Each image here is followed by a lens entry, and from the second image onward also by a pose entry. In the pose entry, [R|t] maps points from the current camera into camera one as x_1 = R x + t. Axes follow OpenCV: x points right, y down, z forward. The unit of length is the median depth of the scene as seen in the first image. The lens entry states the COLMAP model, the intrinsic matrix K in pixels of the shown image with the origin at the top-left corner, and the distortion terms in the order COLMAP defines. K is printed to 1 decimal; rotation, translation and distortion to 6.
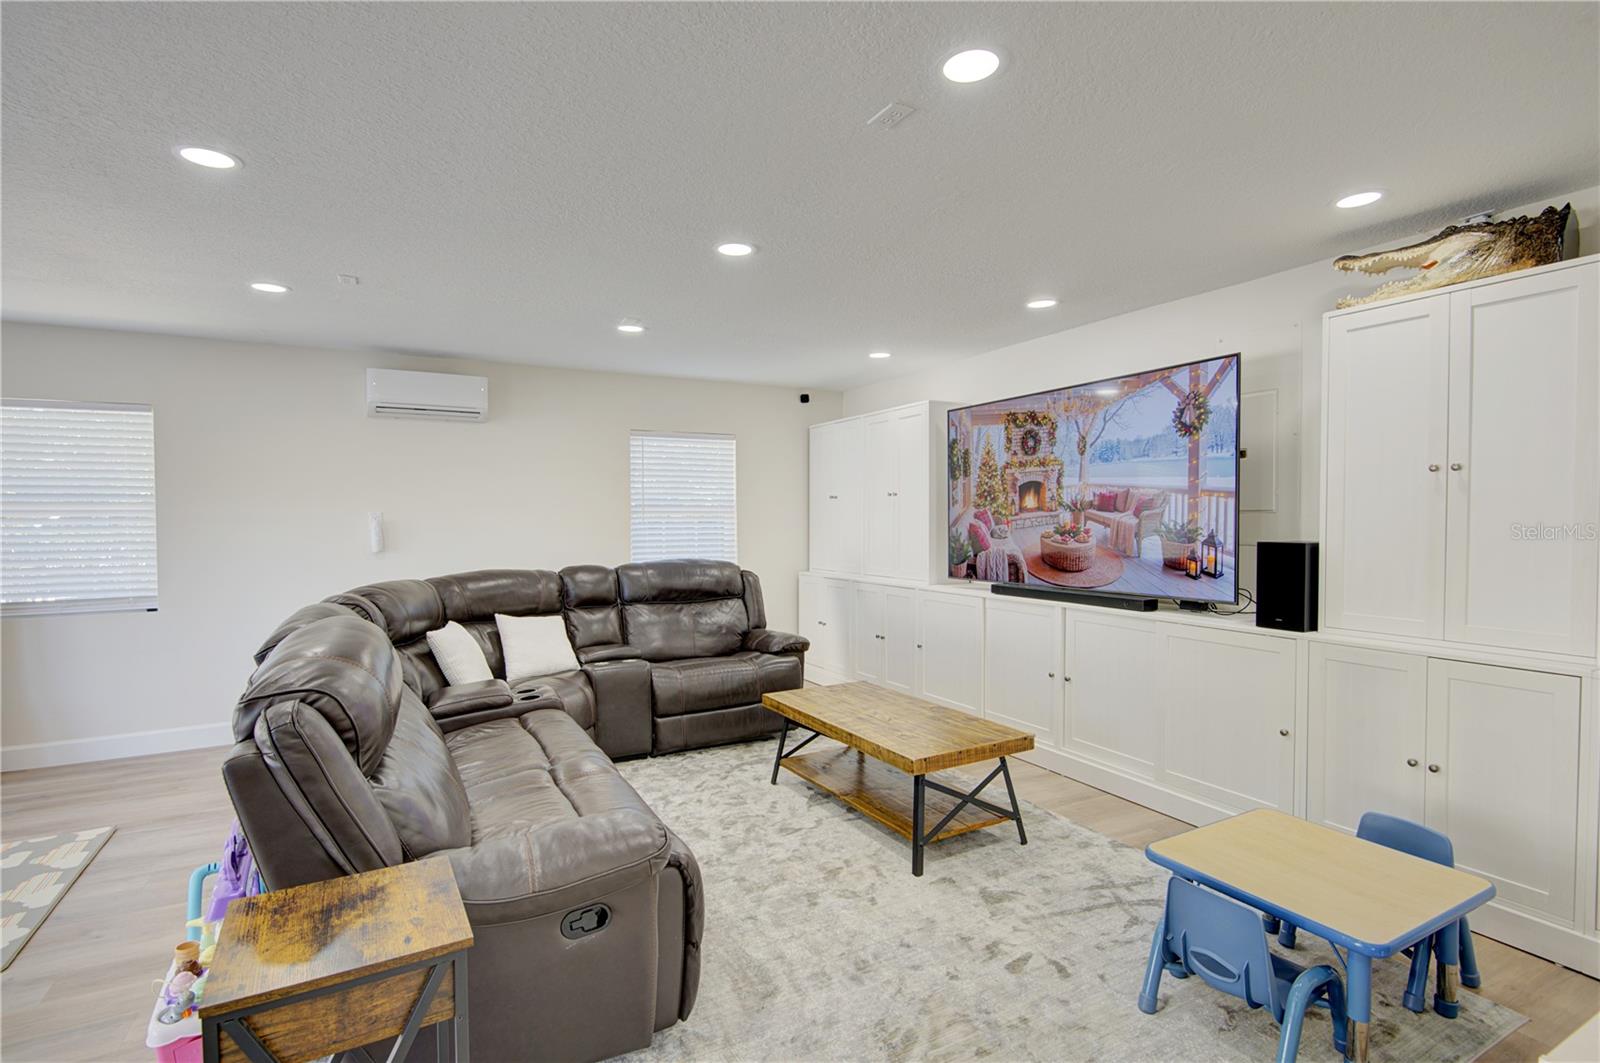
lens RADIAL K [[776.9, 0, 800.1], [0, 776.9, 534.2], [0, 0, 1]] dist [0.004040, -0.004179]
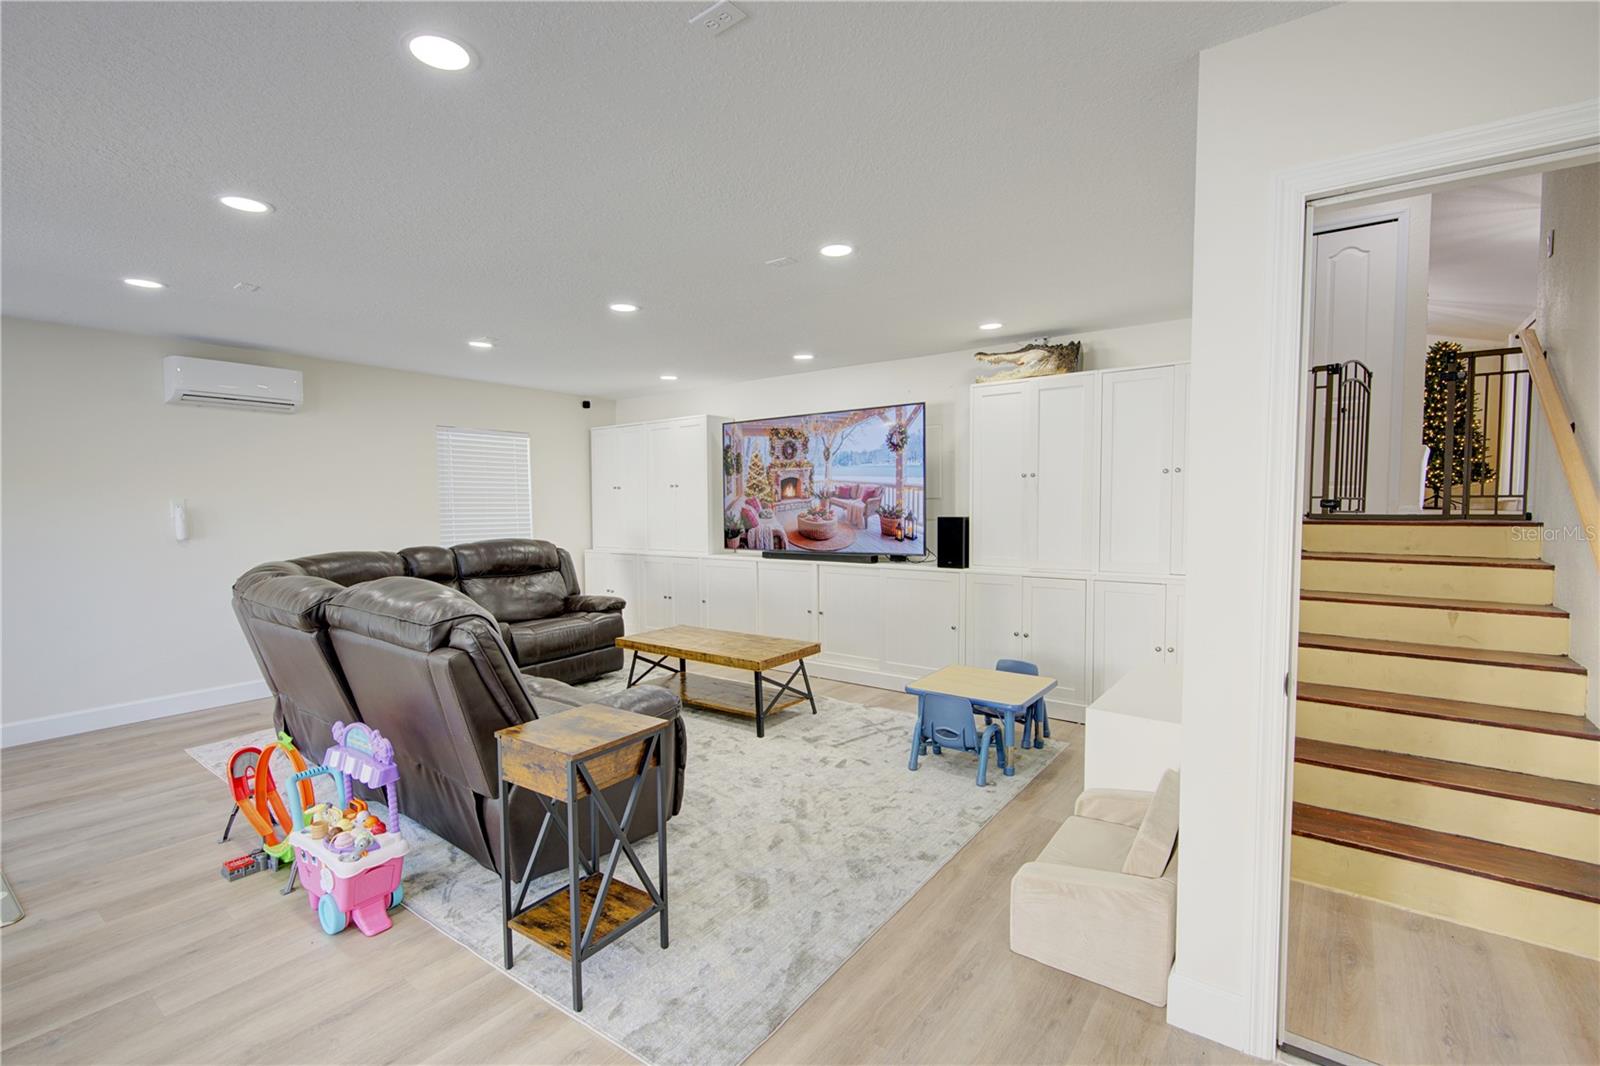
lens RADIAL K [[722.0, 0, 800.1], [0, 722.0, 534.1], [0, 0, 1]] dist [0.002890, -0.001872]
pose [[0.906076, -0.019694, 0.422656, -0.294695], [0.012457, 0.999725, 0.019879, 0.010754], [-0.422931, -0.012747, 0.906072, -0.247999]]
